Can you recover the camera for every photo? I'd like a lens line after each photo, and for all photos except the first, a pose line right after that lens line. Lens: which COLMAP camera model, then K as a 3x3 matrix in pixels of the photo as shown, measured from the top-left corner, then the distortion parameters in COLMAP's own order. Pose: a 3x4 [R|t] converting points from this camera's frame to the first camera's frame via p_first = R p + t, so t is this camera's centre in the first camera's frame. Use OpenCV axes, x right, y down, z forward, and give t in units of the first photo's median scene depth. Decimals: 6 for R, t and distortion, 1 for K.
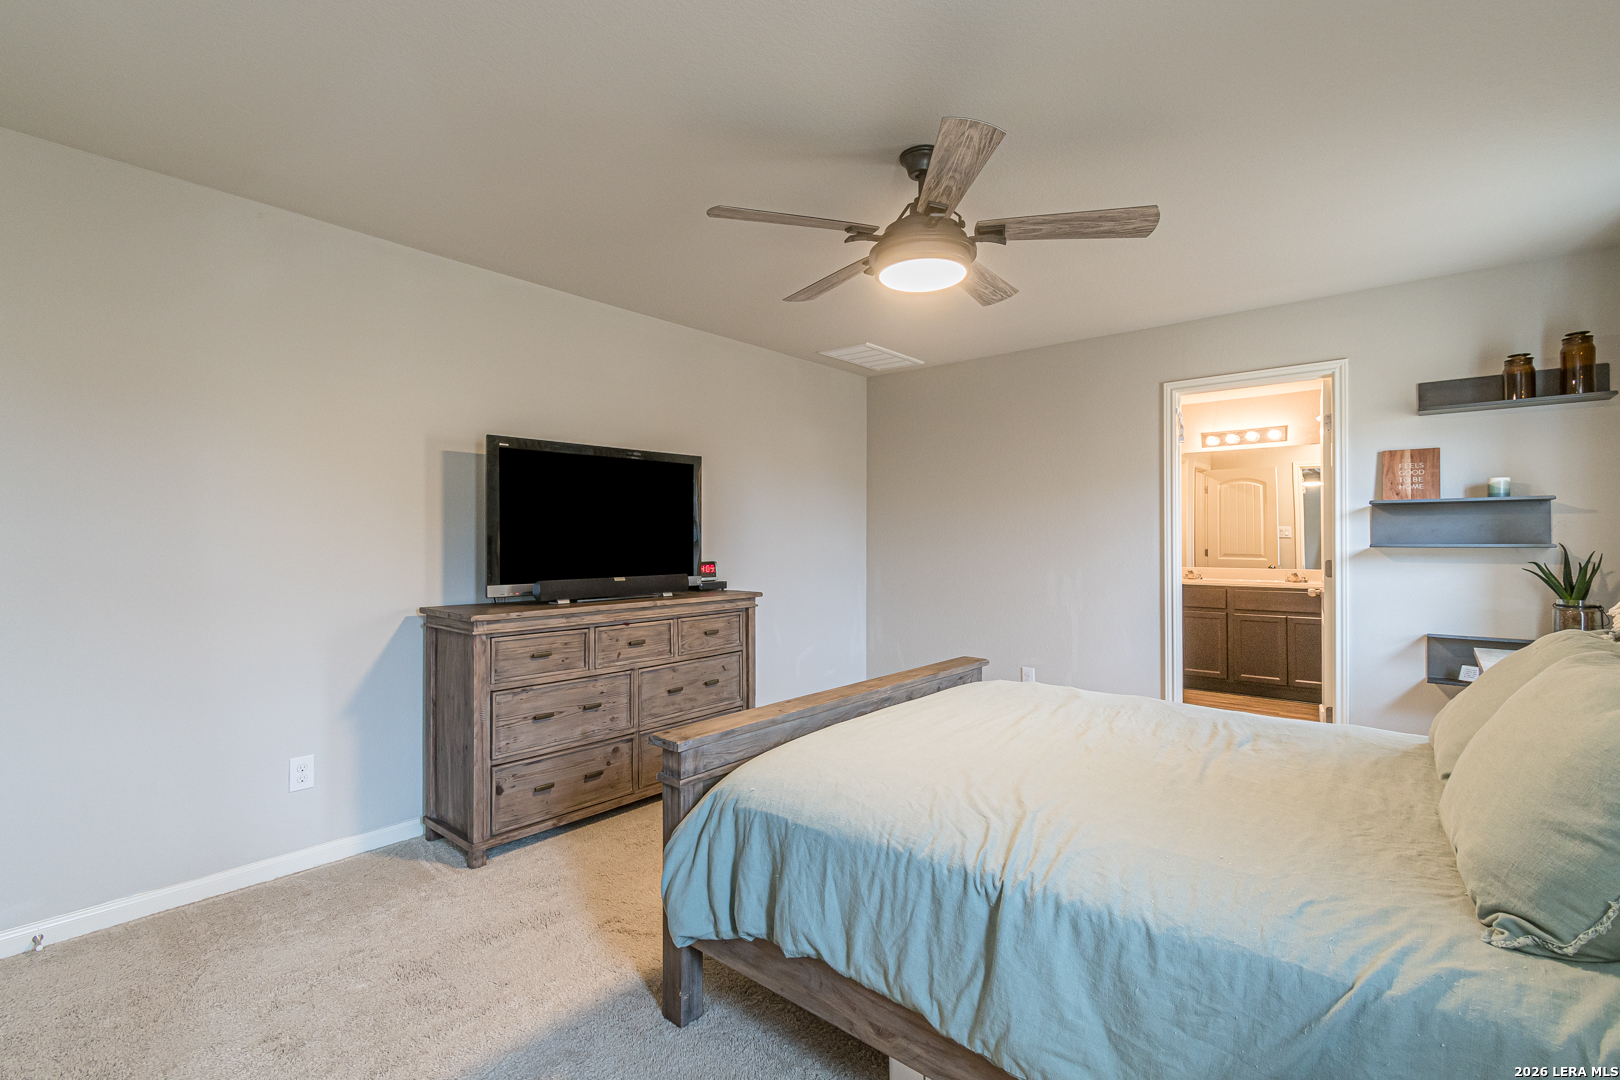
lens RADIAL K [[746.7, 0, 807.0], [0, 746.7, 536.3], [0, 0, 1]] dist [0.000300, -0.001581]
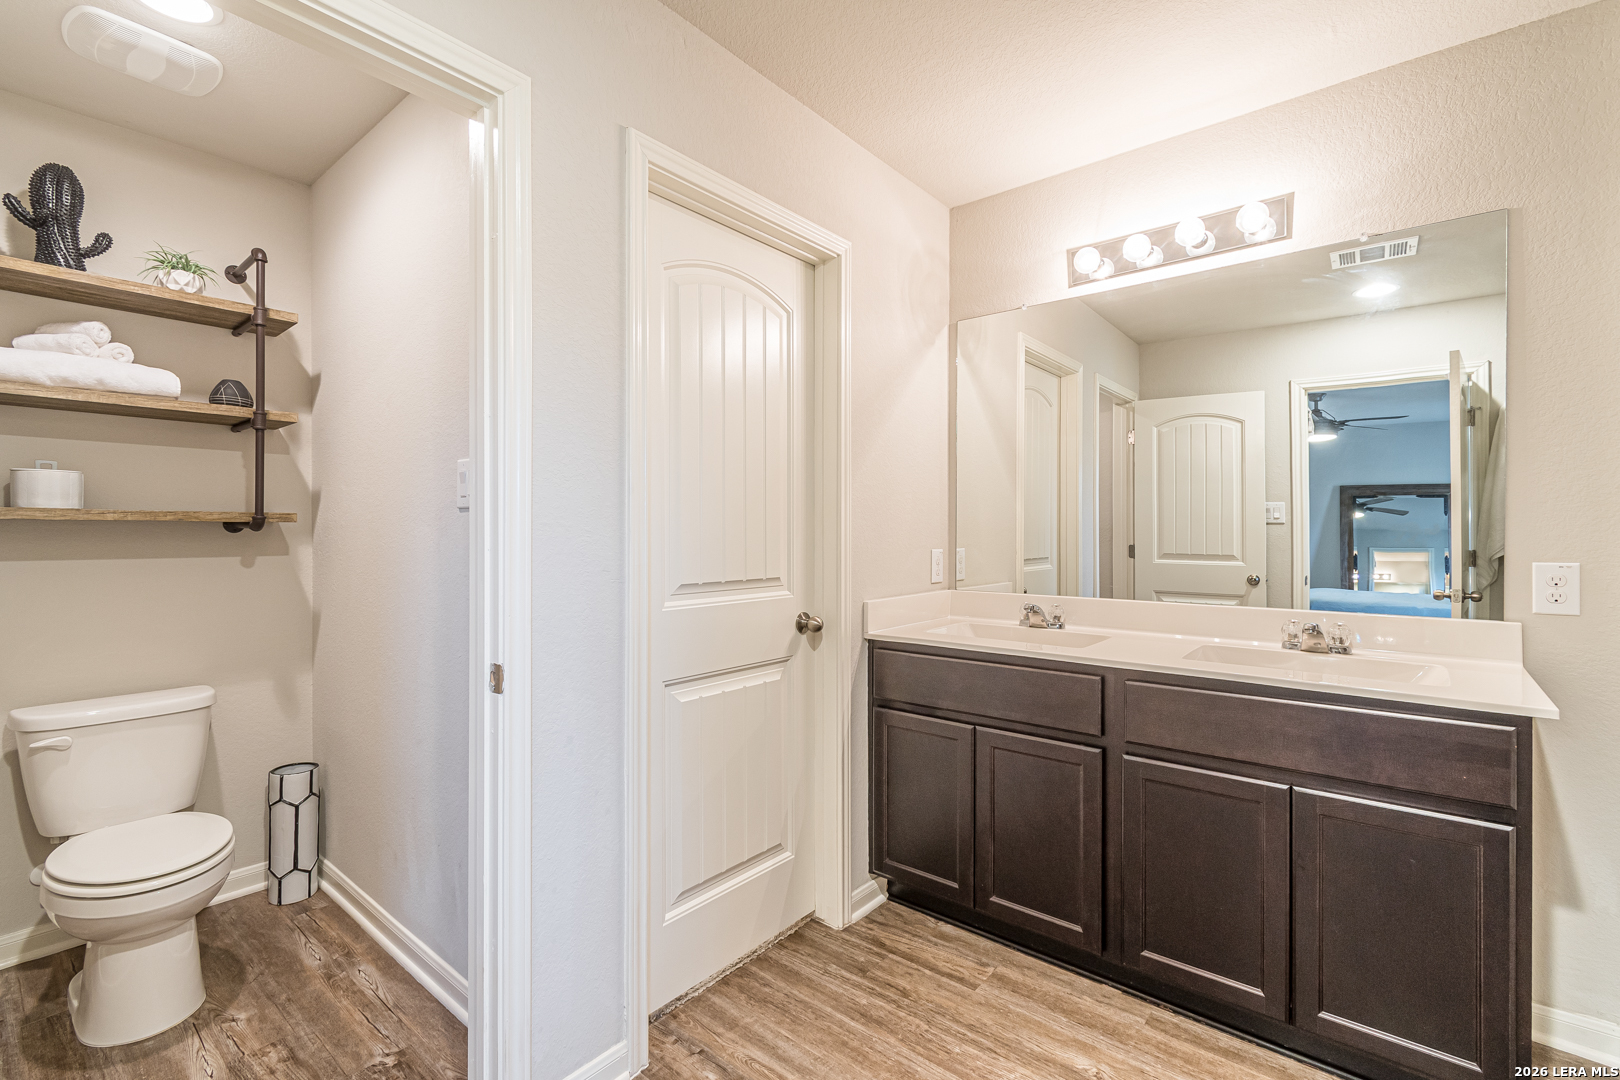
lens RADIAL K [[746.7, 0, 807.0], [0, 746.7, 536.3], [0, 0, 1]] dist [0.000300, -0.001581]
pose [[0.999857, -0.001869, 0.016823, 0.669809], [0.001665, 0.999925, 0.012139, 0.009230], [-0.016844, -0.012109, 0.999785, 1.063340]]
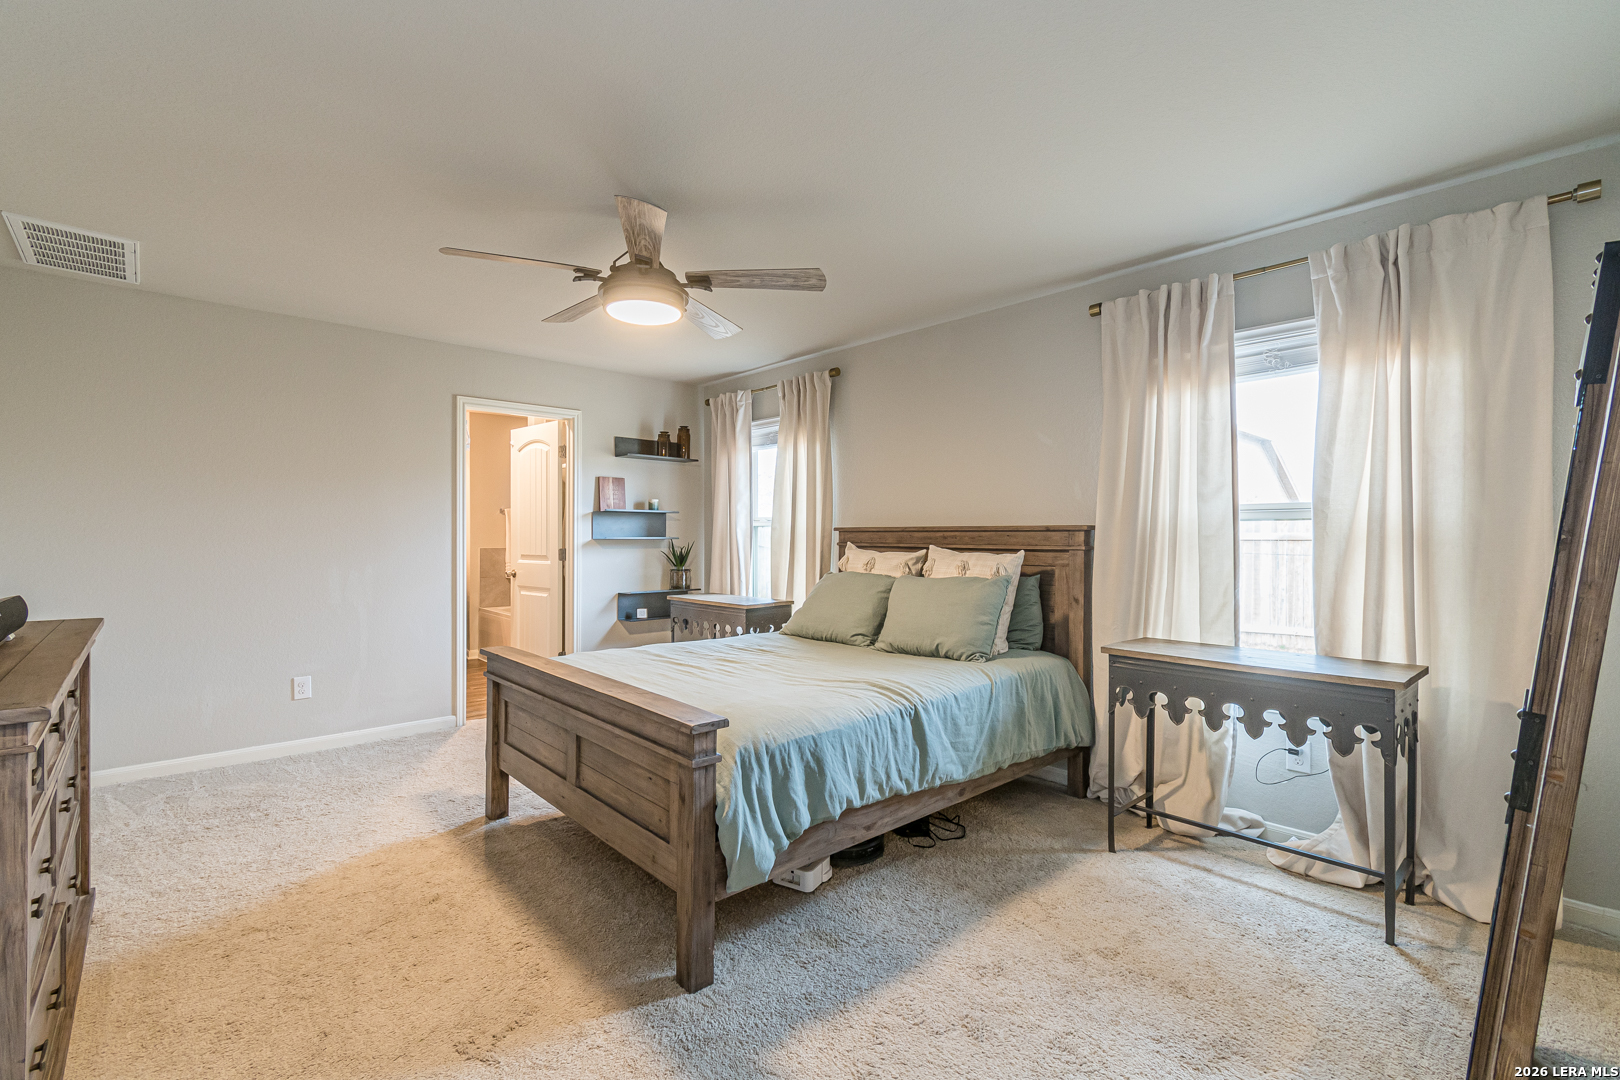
lens RADIAL K [[693.3, 0, 831.3], [0, 693.3, 538.5], [0, 0, 1]] dist [0.002455, -0.000132]
pose [[0.109264, -0.003287, 0.994007, -0.602971], [-0.010149, 0.999939, 0.004423, 0.001760], [-0.993961, -0.010572, 0.109224, 0.377989]]
